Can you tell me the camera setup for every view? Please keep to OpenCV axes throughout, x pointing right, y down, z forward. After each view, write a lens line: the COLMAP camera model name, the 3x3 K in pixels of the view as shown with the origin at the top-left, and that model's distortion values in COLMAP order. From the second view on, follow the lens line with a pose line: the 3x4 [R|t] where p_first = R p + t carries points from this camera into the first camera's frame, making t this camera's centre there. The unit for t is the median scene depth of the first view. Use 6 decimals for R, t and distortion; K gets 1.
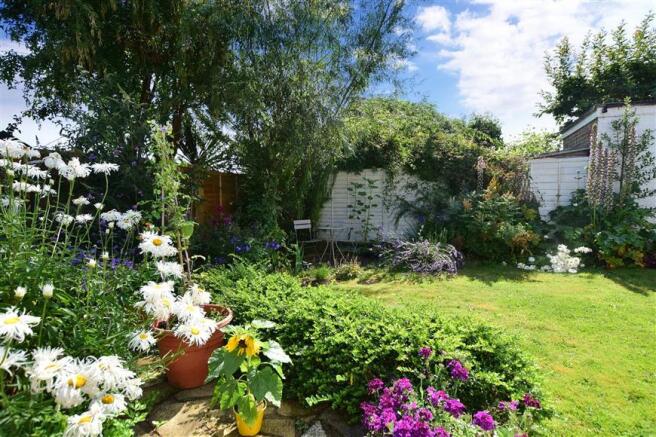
lens RADIAL K [[319.2, 0, 327.8], [0, 319.2, 222.3], [0, 0, 1]] dist [-0.005646, -0.001096]
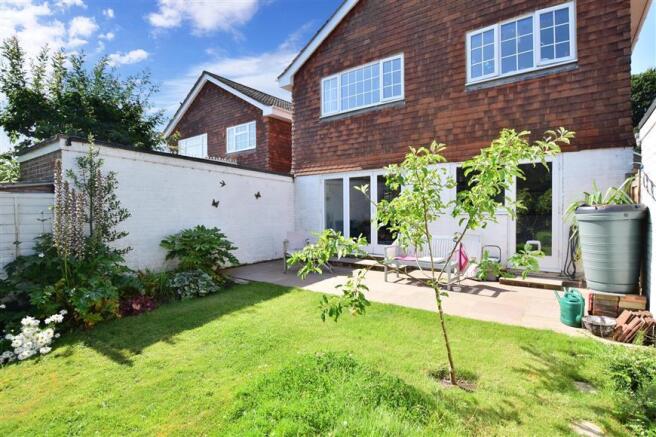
lens RADIAL K [[306.8, 0, 329.6], [0, 306.8, 220.4], [0, 0, 1]] dist [-0.033021, -0.001043]
pose [[0.142626, -0.028098, 0.989378, 0.158816], [0.063606, 0.997791, 0.019168, -0.112085], [-0.987731, 0.060197, 0.144098, 0.186881]]
